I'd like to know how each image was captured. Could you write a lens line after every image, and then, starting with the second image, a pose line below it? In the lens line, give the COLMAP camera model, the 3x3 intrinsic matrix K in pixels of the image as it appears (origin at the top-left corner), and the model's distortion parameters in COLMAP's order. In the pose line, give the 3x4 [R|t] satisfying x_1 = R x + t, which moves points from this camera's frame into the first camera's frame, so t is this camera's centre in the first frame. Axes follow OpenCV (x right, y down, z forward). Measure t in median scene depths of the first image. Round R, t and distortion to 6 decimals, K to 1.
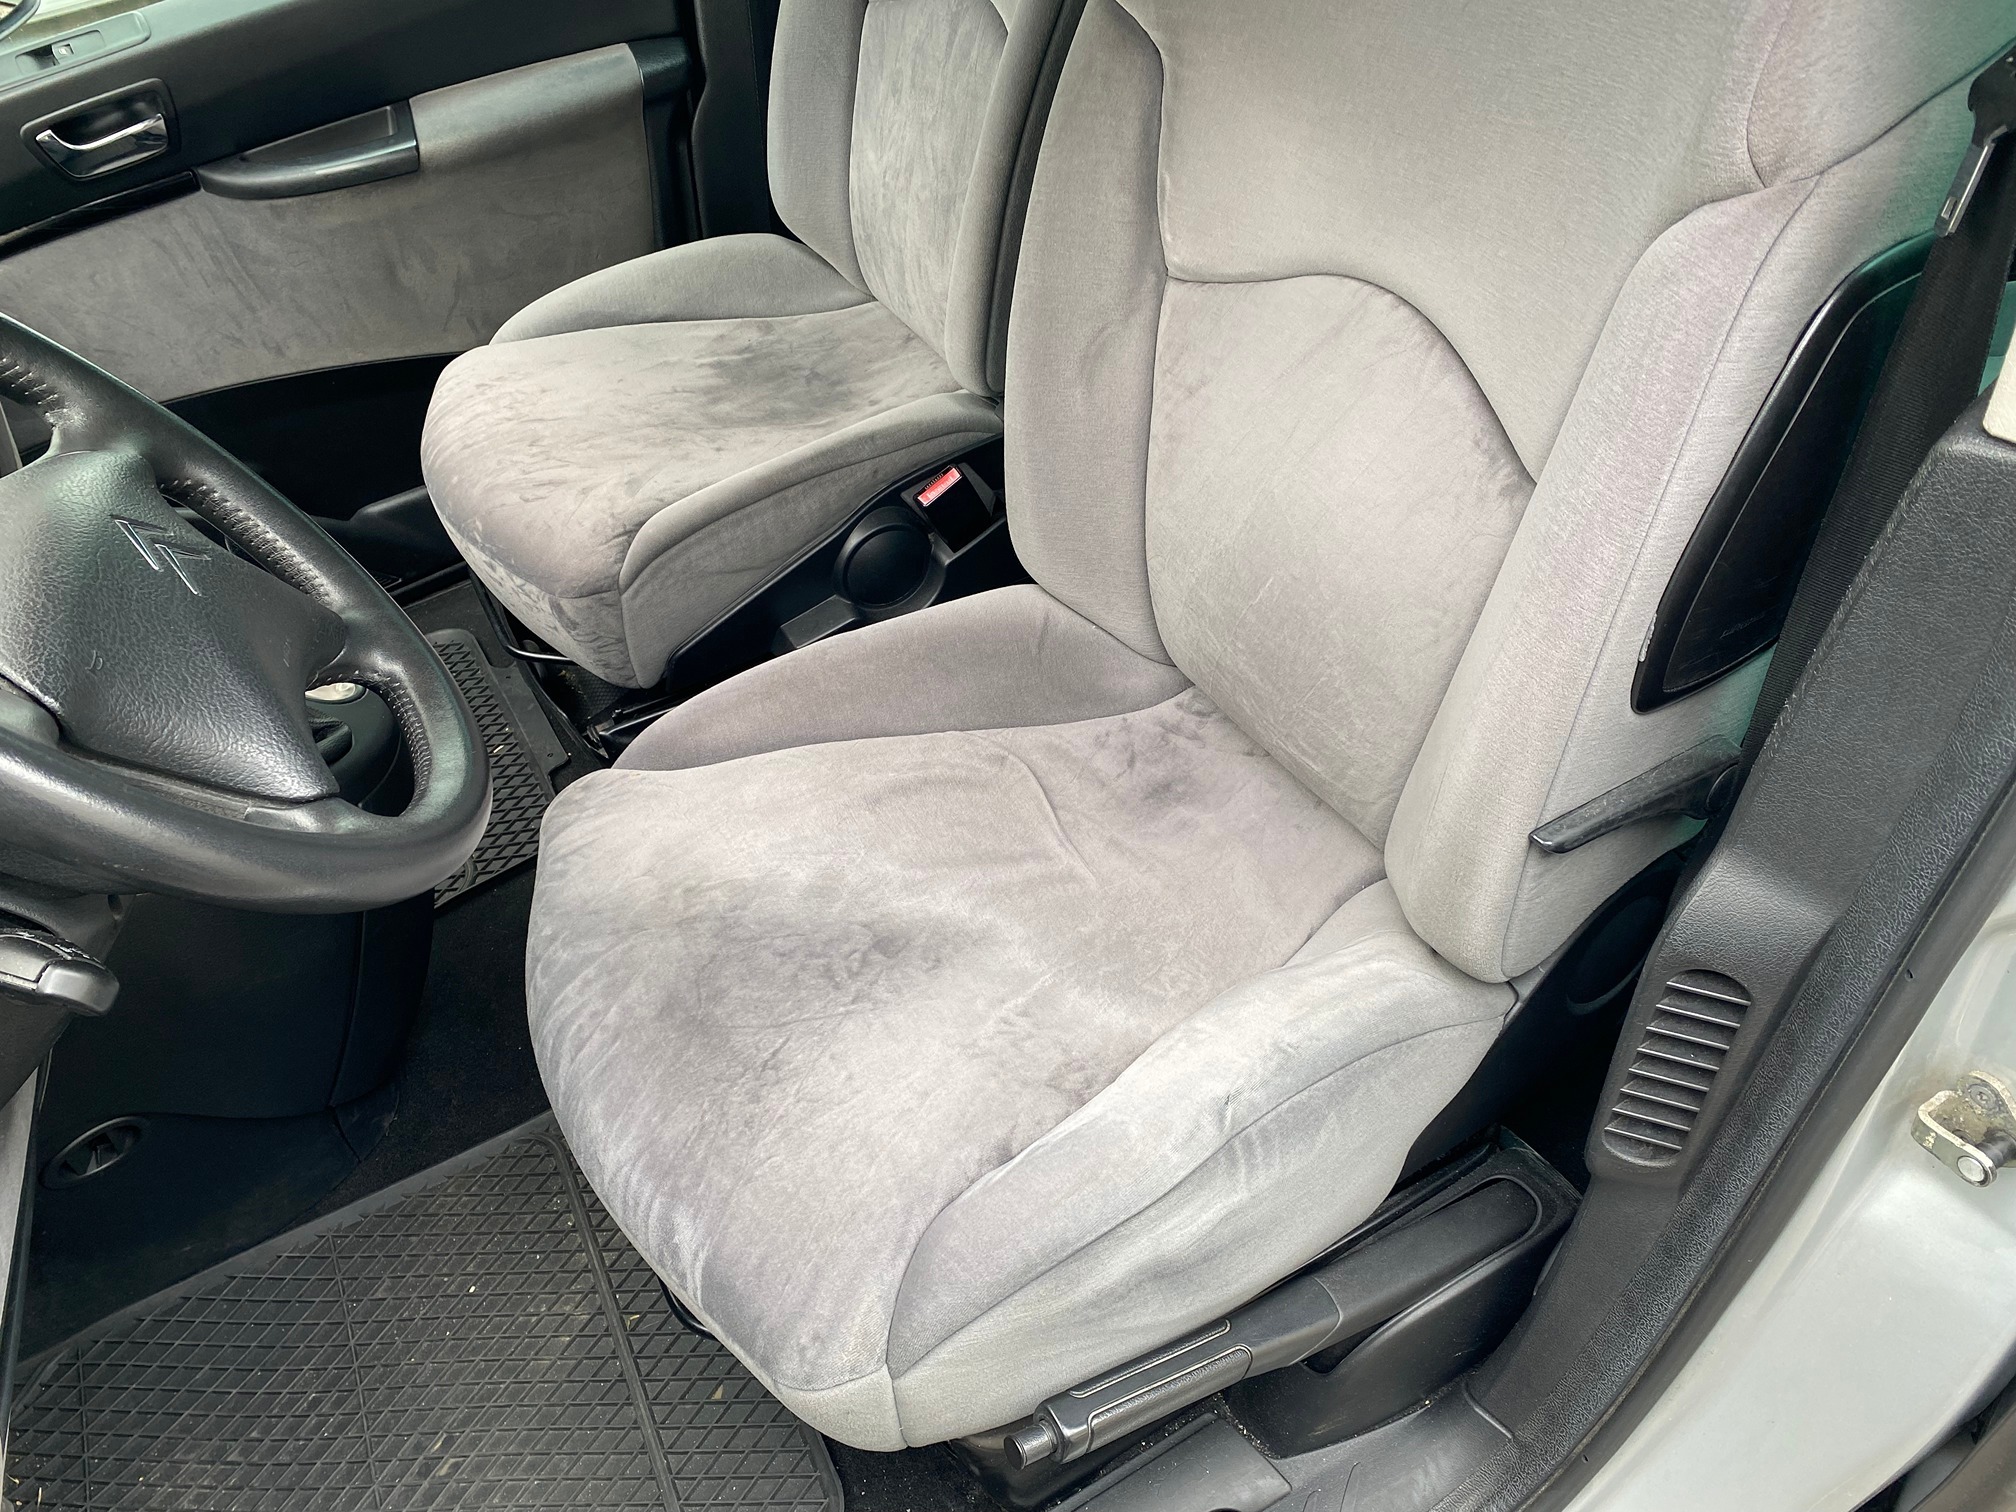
lens RADIAL K [[1522.2, 0, 997.8], [0, 1522.2, 781.8], [0, 0, 1]] dist [0.014939, -0.007790]
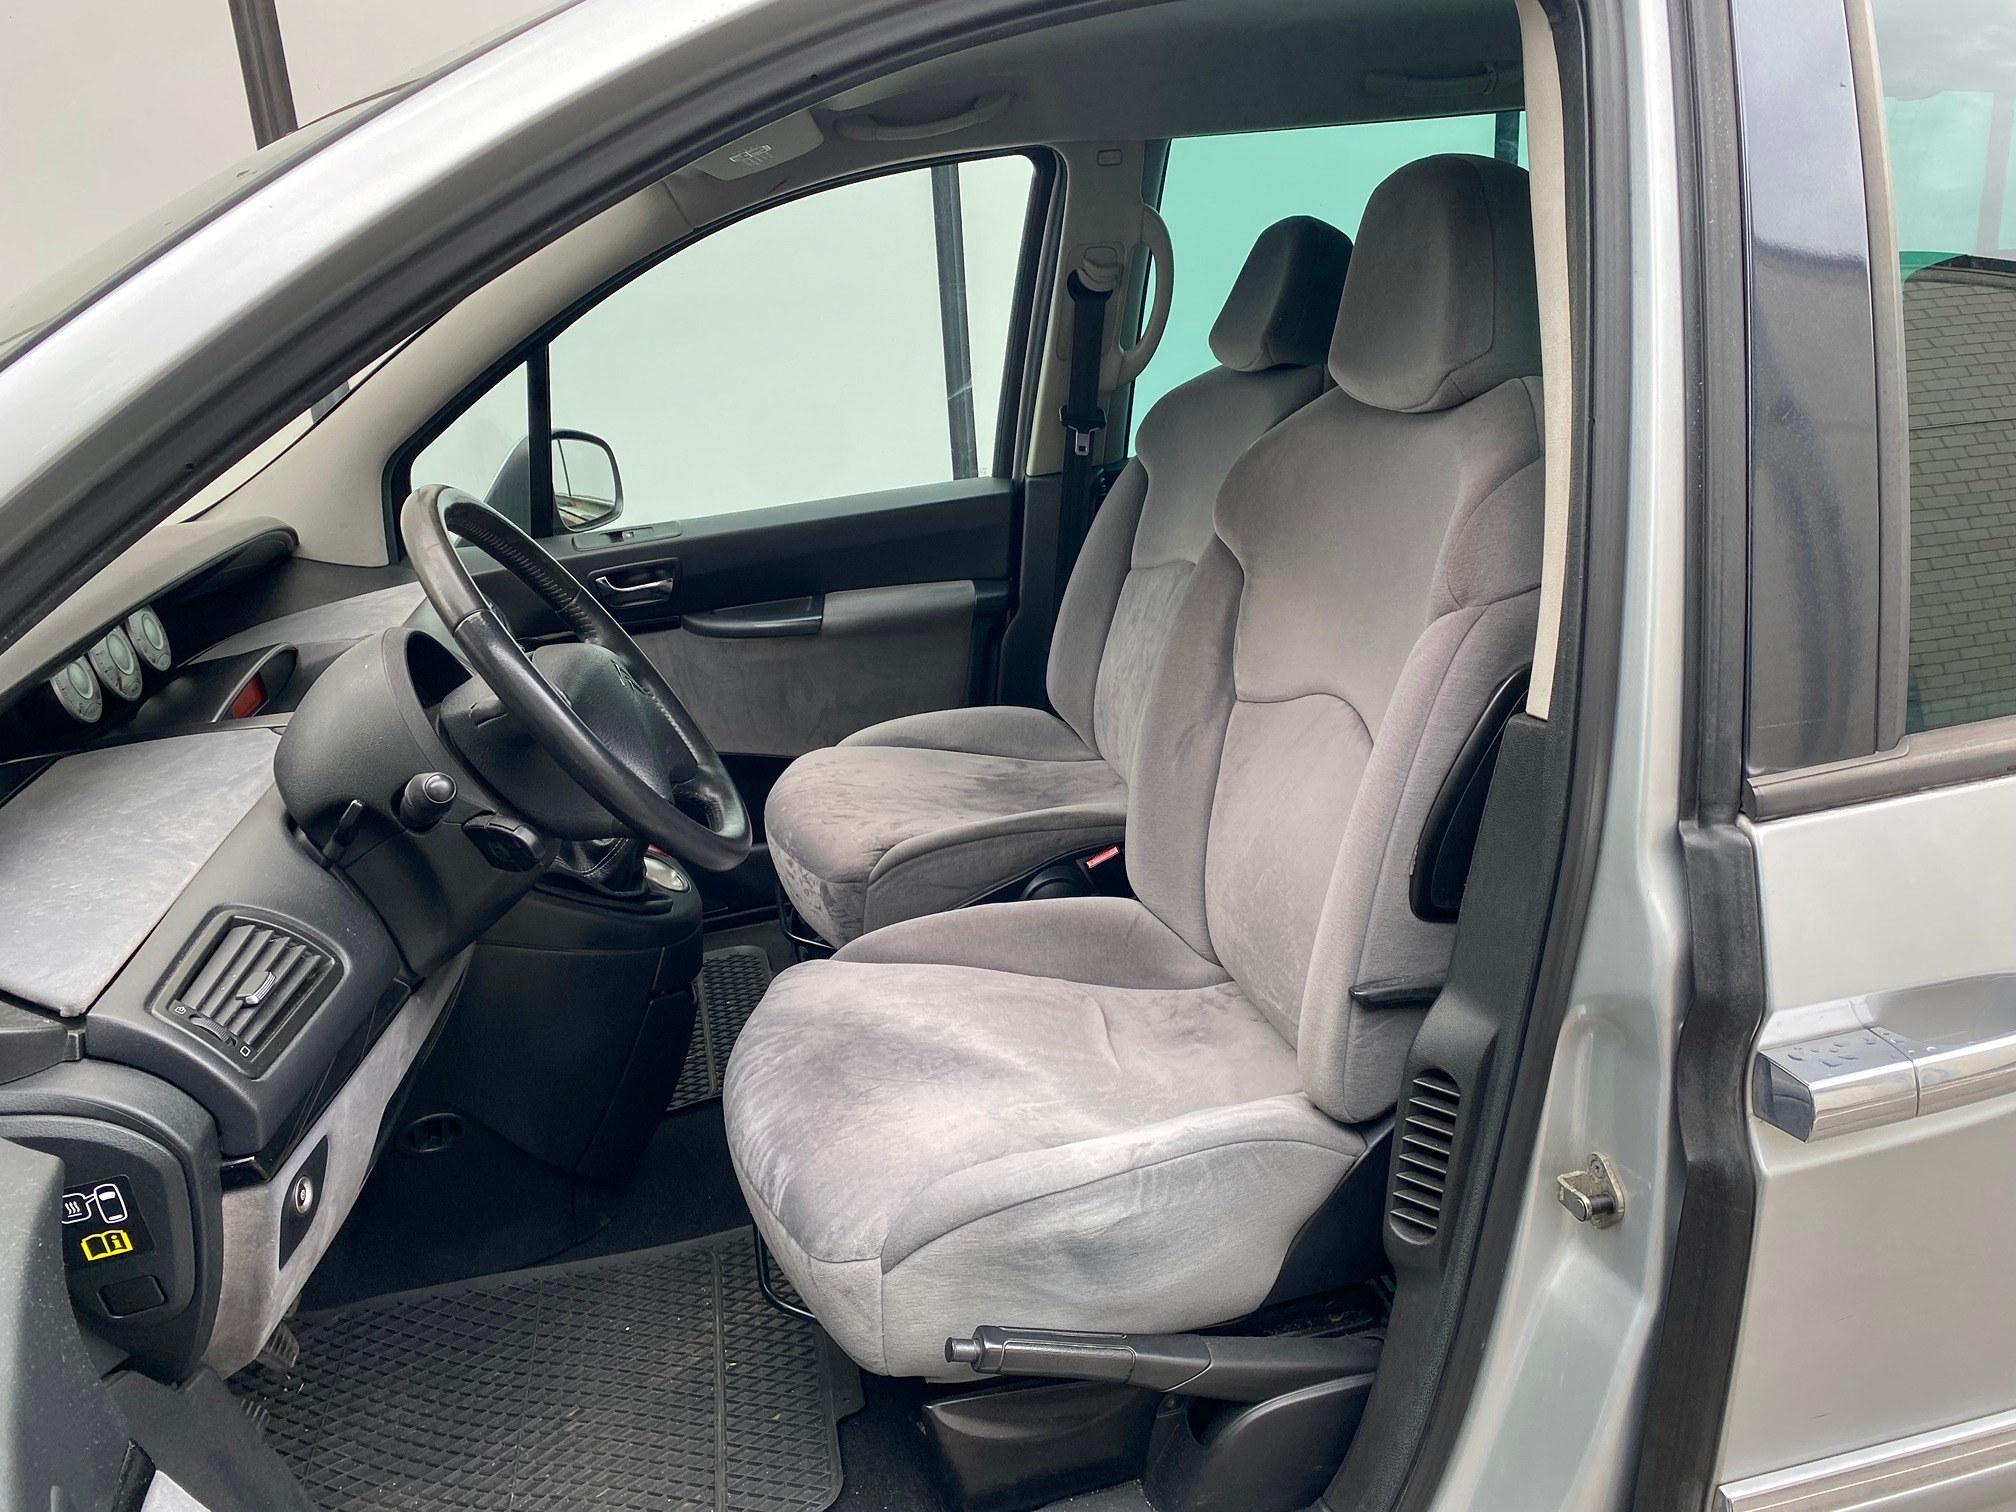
lens RADIAL K [[1530.0, 0, 1009.6], [0, 1530.0, 733.6], [0, 0, 1]] dist [0.041696, -0.054287]
pose [[0.964382, 0.132967, -0.228665, 0.193500], [-0.215499, 0.896244, -0.387694, 0.279349], [0.153389, 0.423162, 0.892976, -0.331865]]
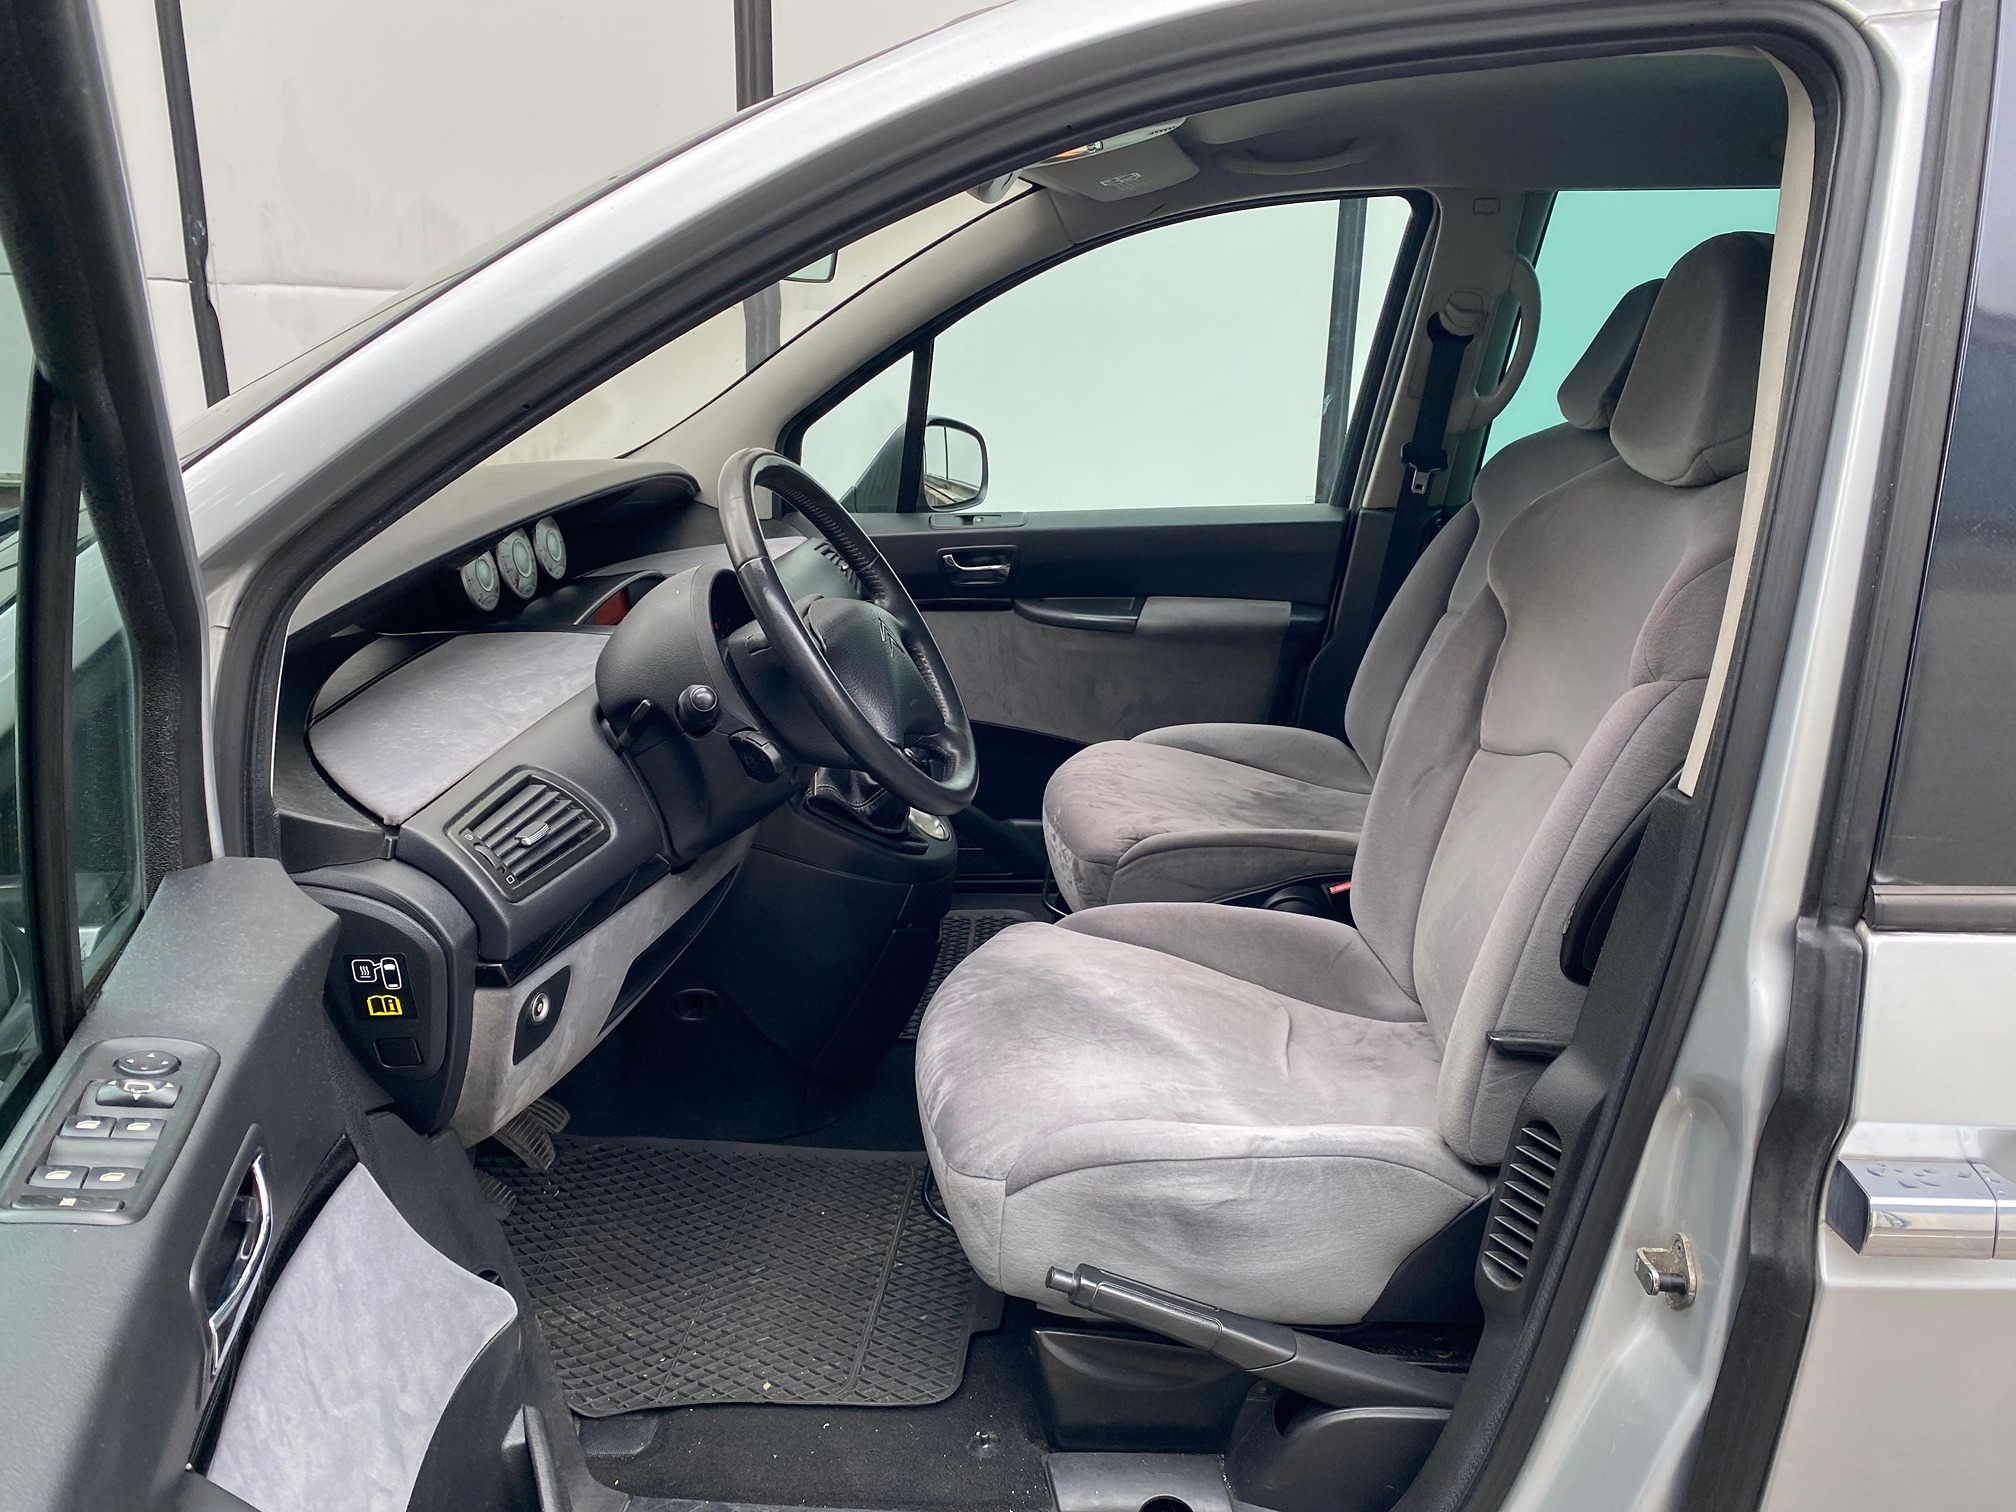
lens RADIAL K [[1530.0, 0, 1009.6], [0, 1530.0, 733.6], [0, 0, 1]] dist [0.041696, -0.054287]
pose [[0.841235, 0.278427, -0.463467, 0.337510], [-0.448156, 0.838614, -0.309649, 0.285645], [0.302456, 0.468194, 0.830250, -0.372631]]
